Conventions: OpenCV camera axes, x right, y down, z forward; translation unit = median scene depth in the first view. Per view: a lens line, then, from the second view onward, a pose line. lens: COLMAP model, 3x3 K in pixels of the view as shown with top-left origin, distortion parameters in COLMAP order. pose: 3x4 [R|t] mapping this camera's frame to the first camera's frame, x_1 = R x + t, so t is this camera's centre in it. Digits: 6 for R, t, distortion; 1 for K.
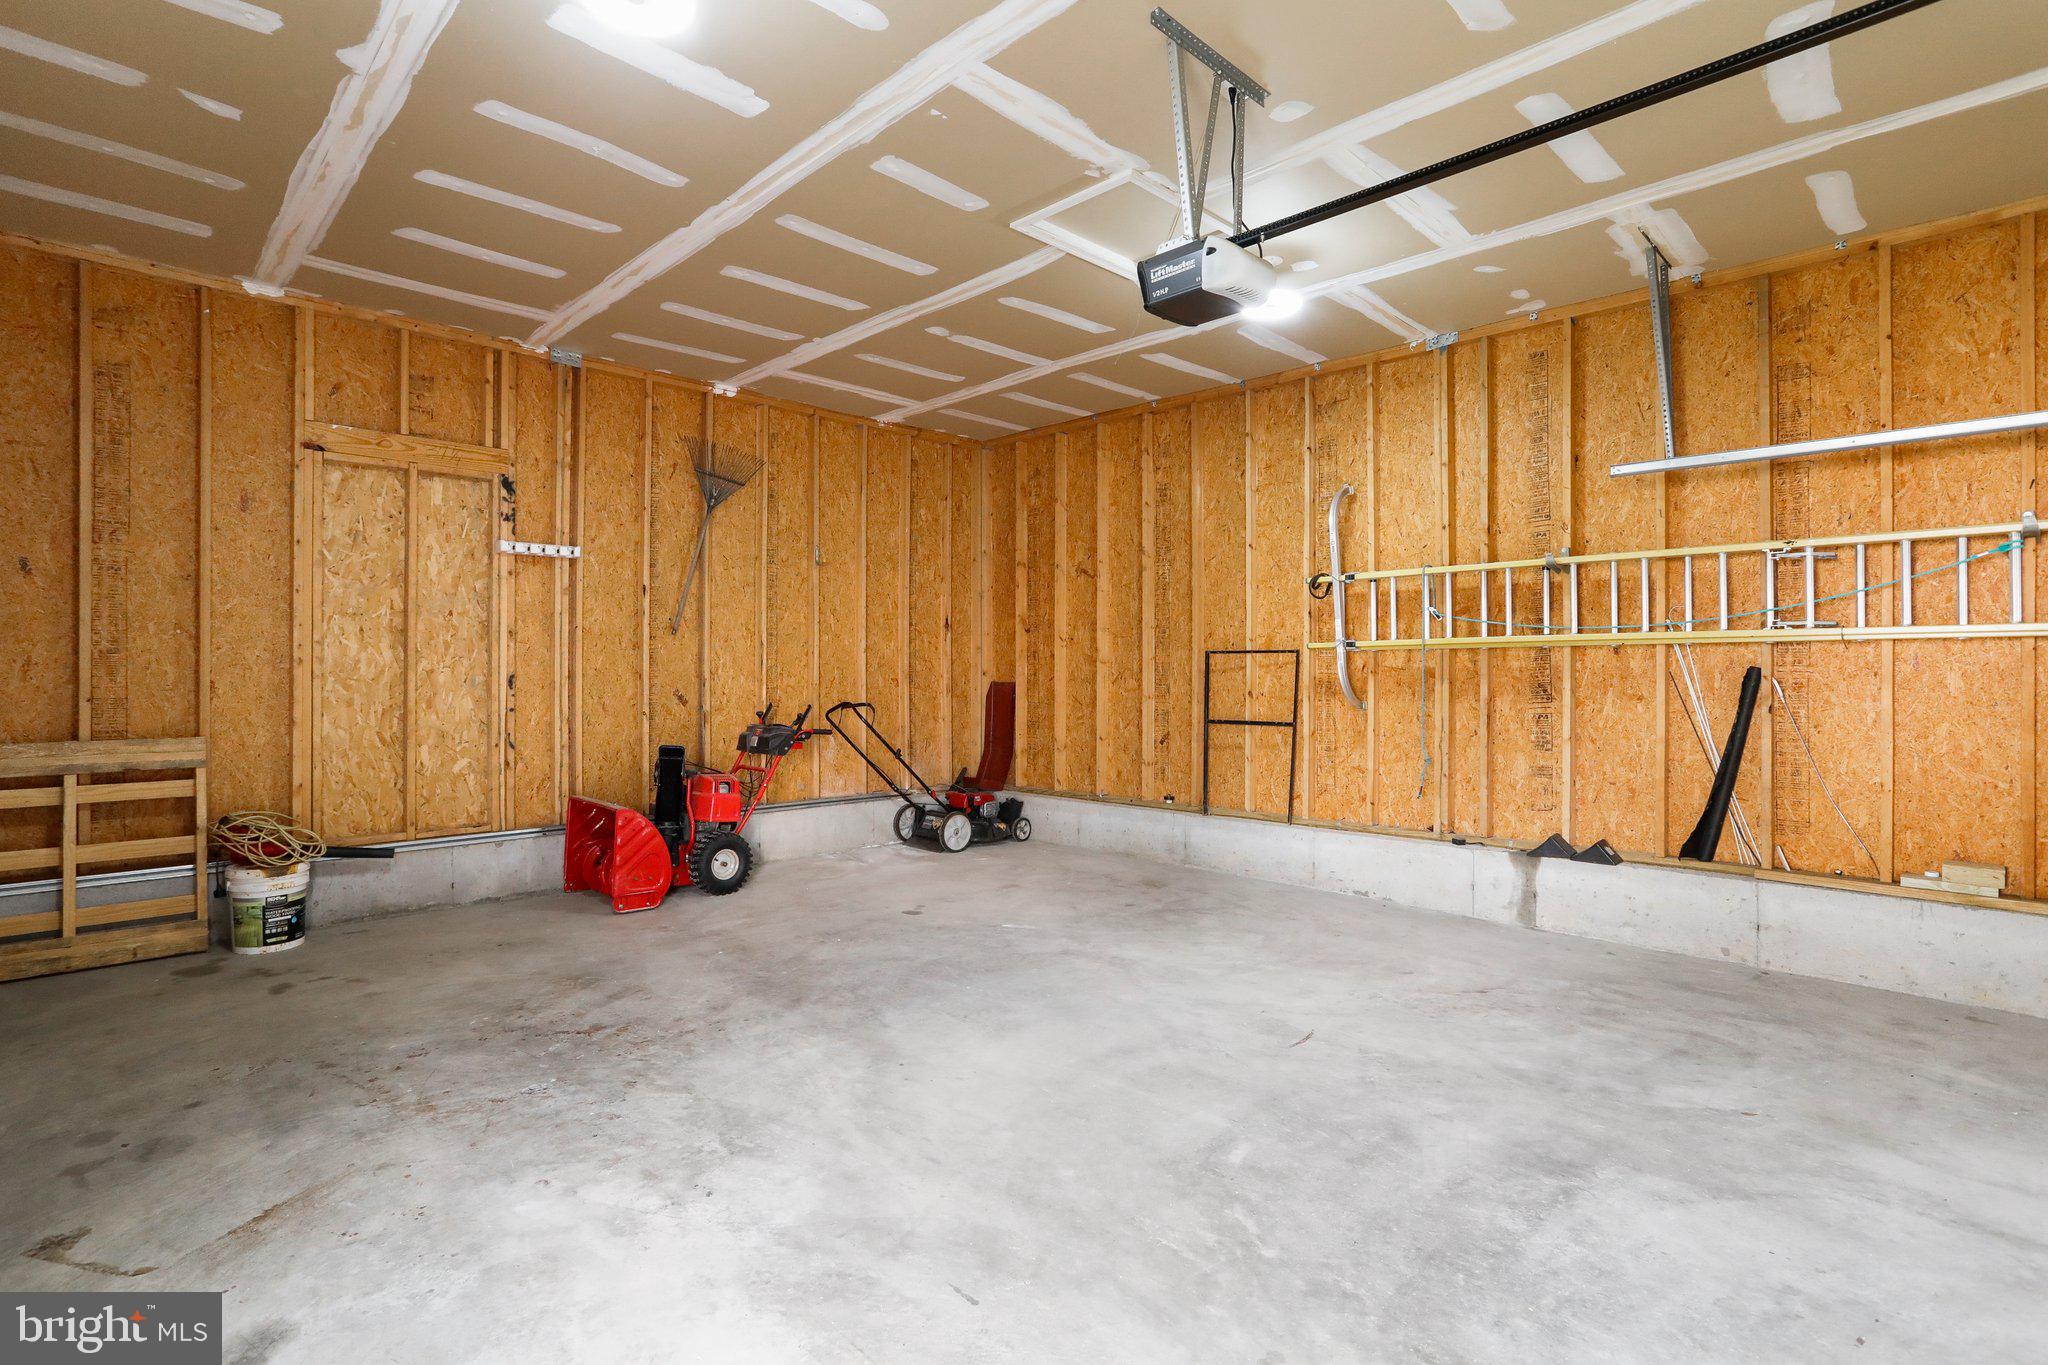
lens RADIAL K [[982.8, 0, 1022.9], [0, 982.8, 686.3], [0, 0, 1]] dist [-0.042873, 0.004639]
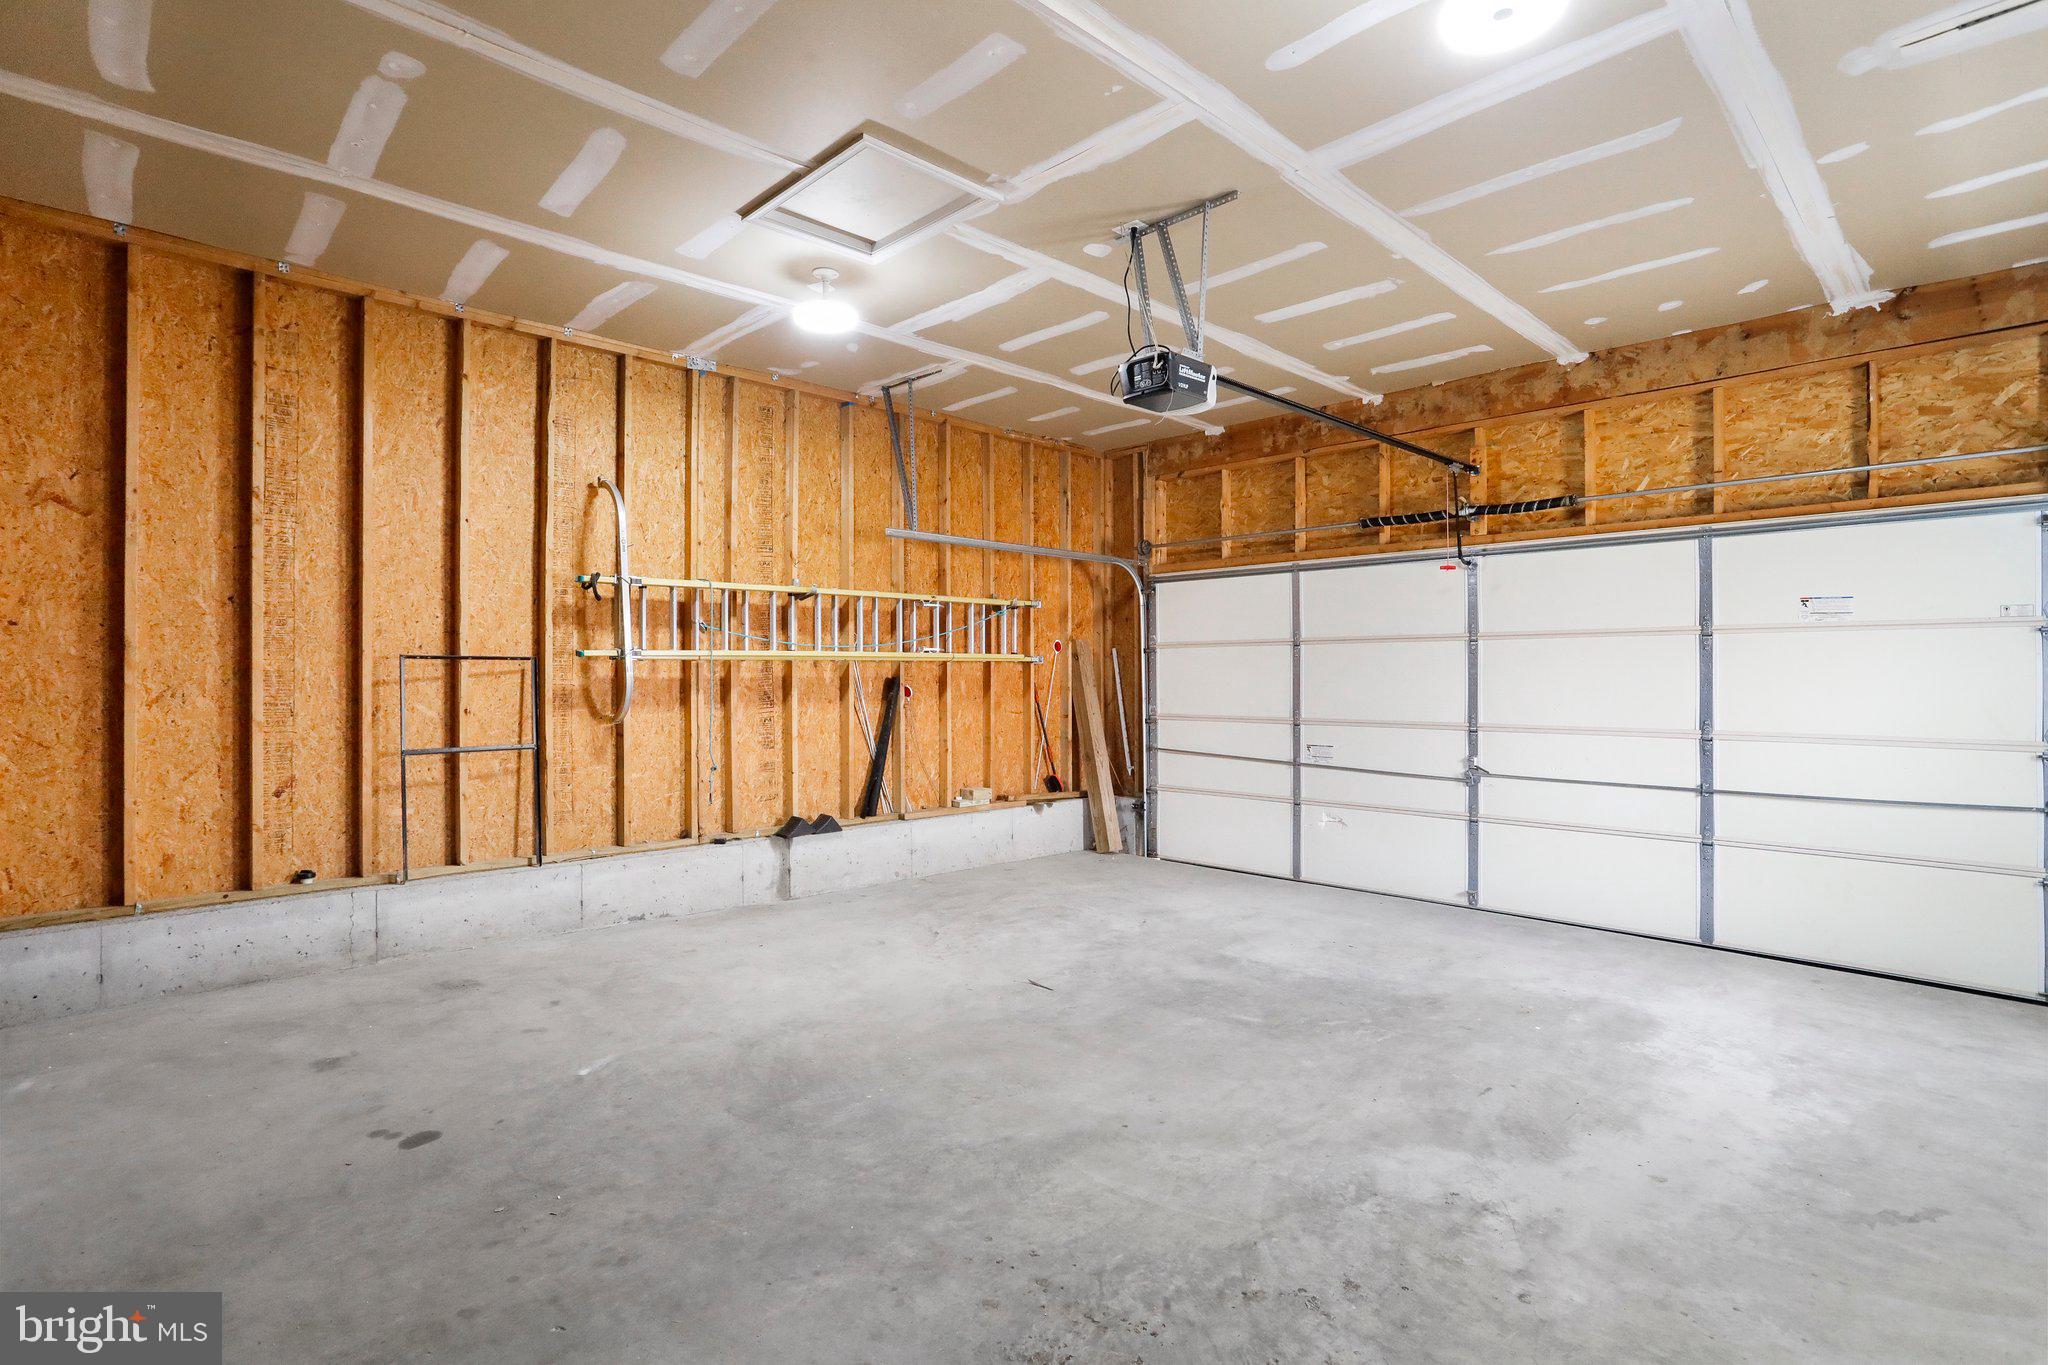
lens RADIAL K [[982.8, 0, 1021.4], [0, 982.8, 671.4], [0, 0, 1]] dist [-0.042873, 0.004639]
pose [[0.022303, 0.005829, 0.999734, -1.035856], [0.015923, 0.999854, -0.006185, -0.023319], [-0.999624, 0.016056, 0.022207, 1.088631]]
